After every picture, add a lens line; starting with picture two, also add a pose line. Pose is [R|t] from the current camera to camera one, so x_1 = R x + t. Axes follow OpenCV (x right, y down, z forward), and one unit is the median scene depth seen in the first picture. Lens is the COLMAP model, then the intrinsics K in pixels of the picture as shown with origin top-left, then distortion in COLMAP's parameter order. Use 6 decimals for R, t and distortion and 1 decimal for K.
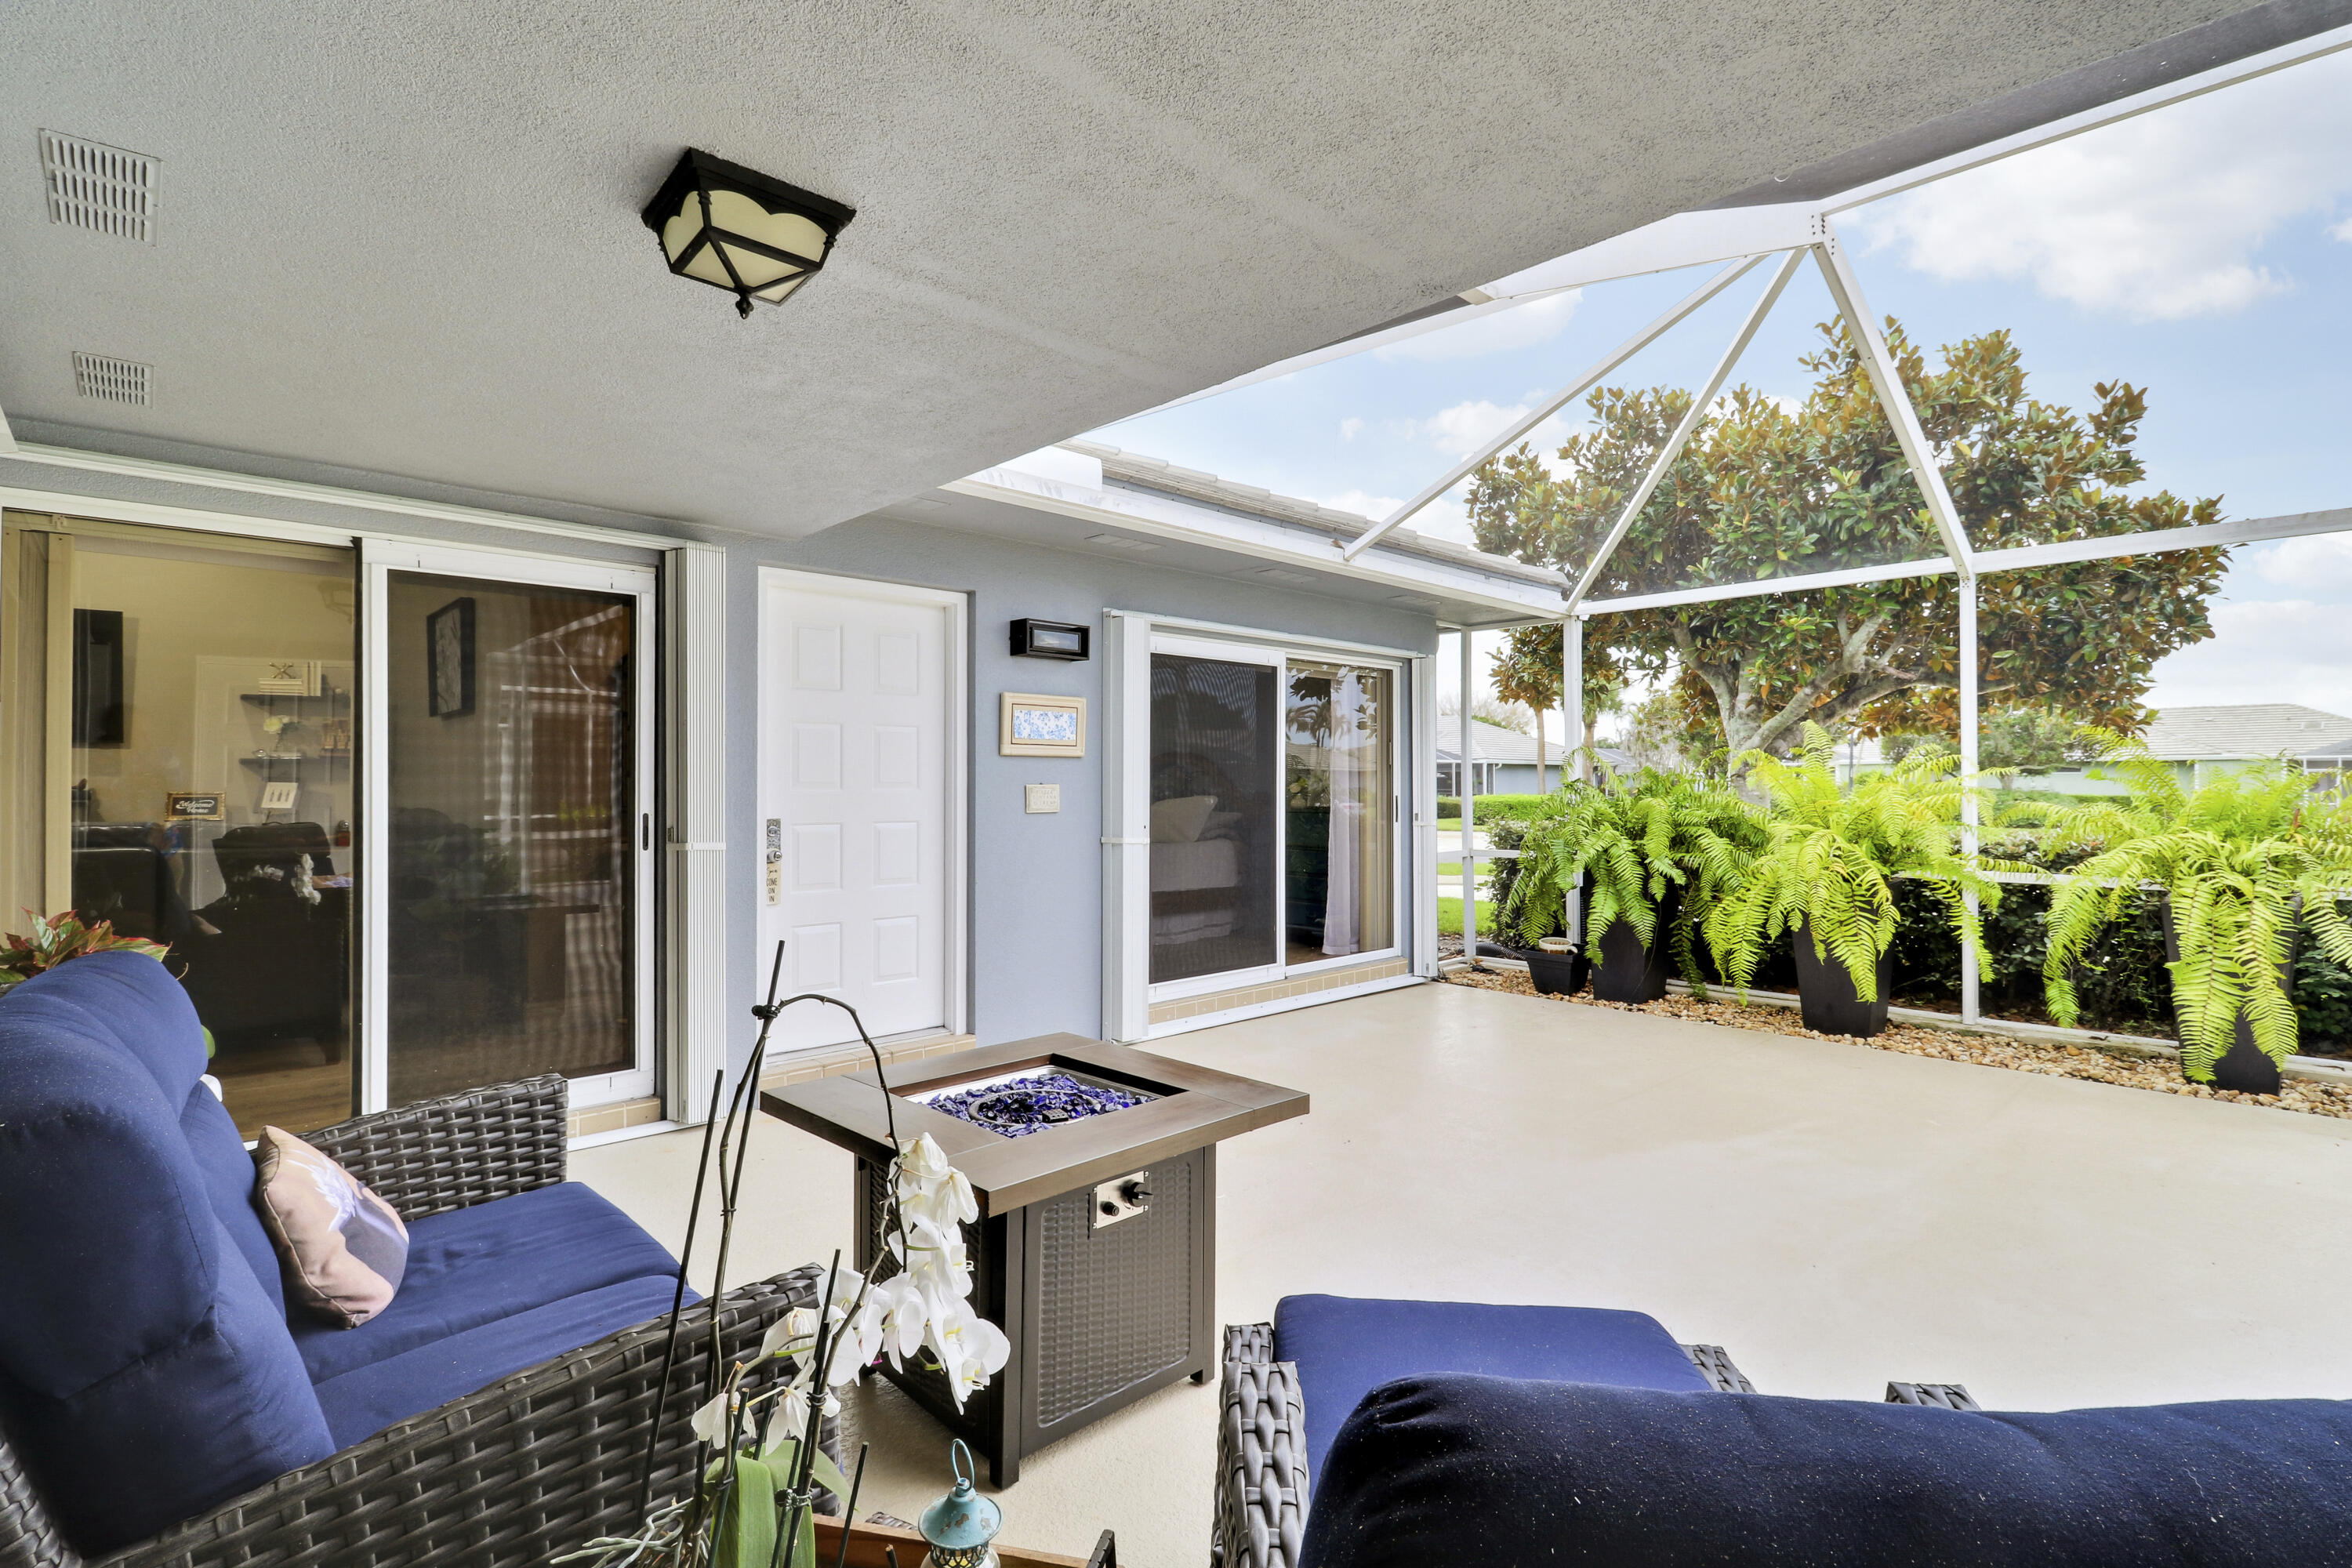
lens RADIAL K [[1103.2, 0, 1177.5], [0, 1103.2, 776.1], [0, 0, 1]] dist [-0.002473, -0.011936]
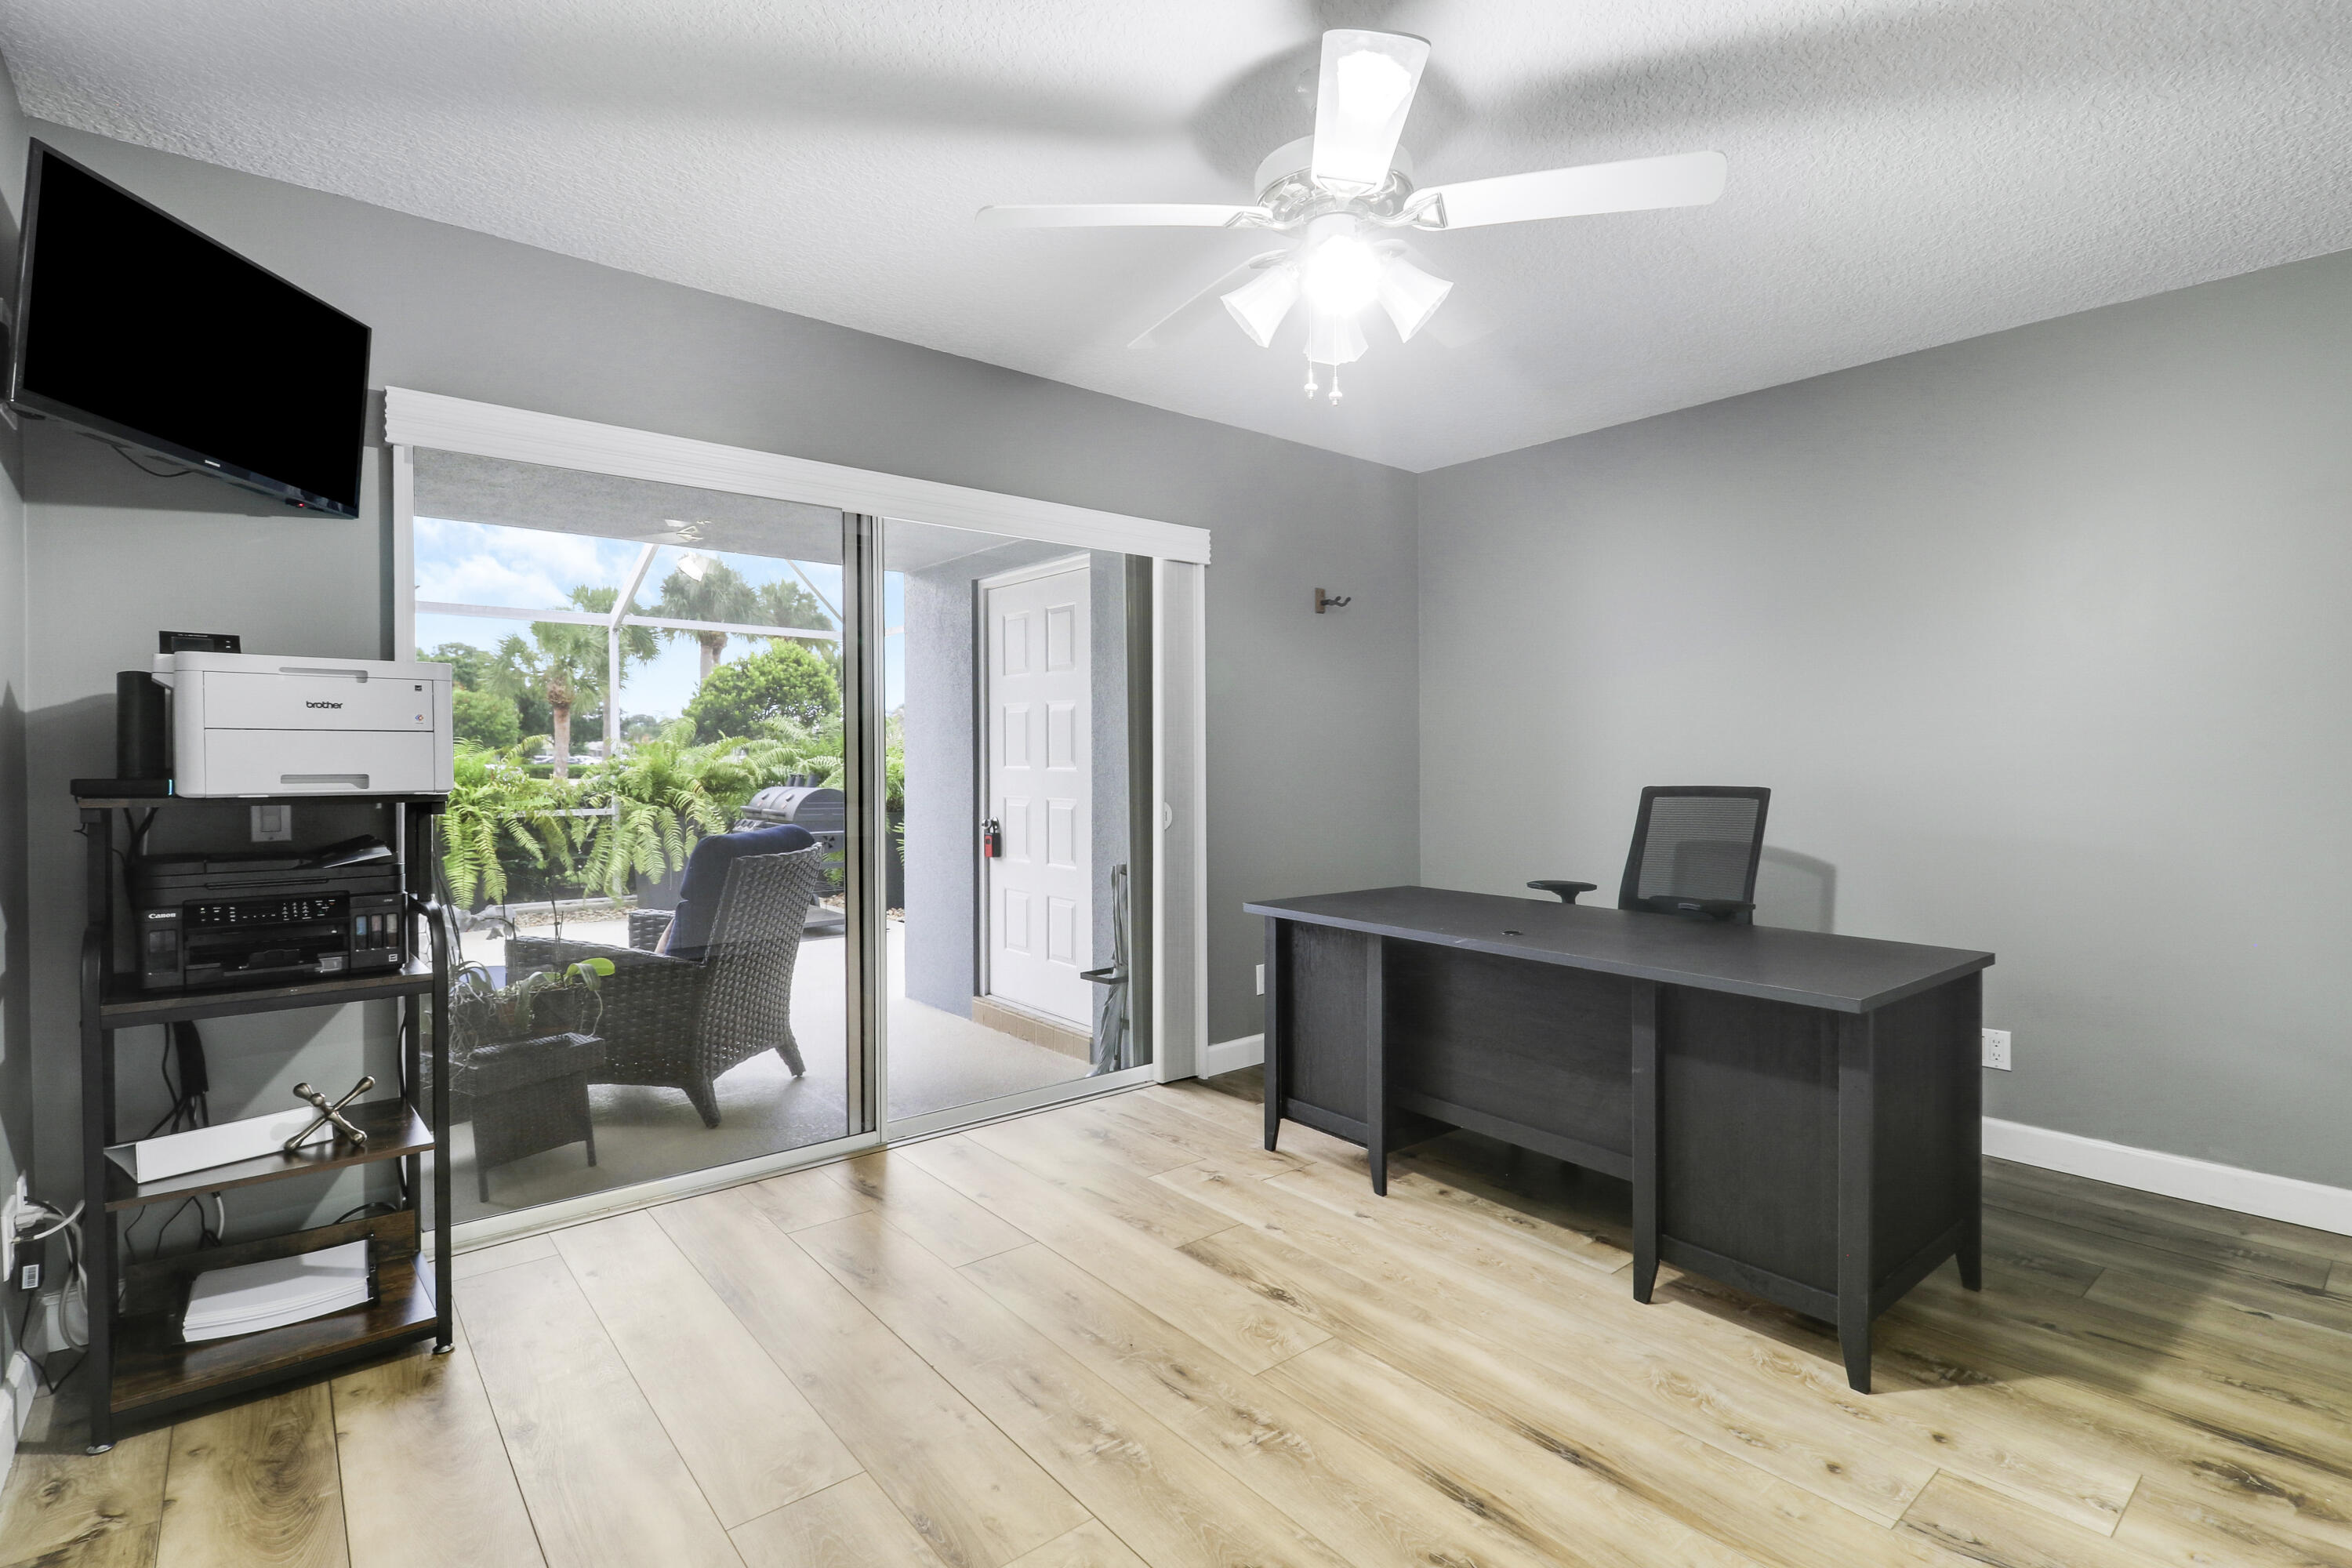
lens RADIAL K [[1103.2, 0, 1154.7], [0, 1103.2, 773.9], [0, 0, 1]] dist [-0.002473, -0.011936]
pose [[0.085641, -0.015501, 0.996205, -0.492084], [-0.009941, 0.999816, 0.016412, -0.002005], [-0.996276, -0.011309, 0.085471, -0.187254]]
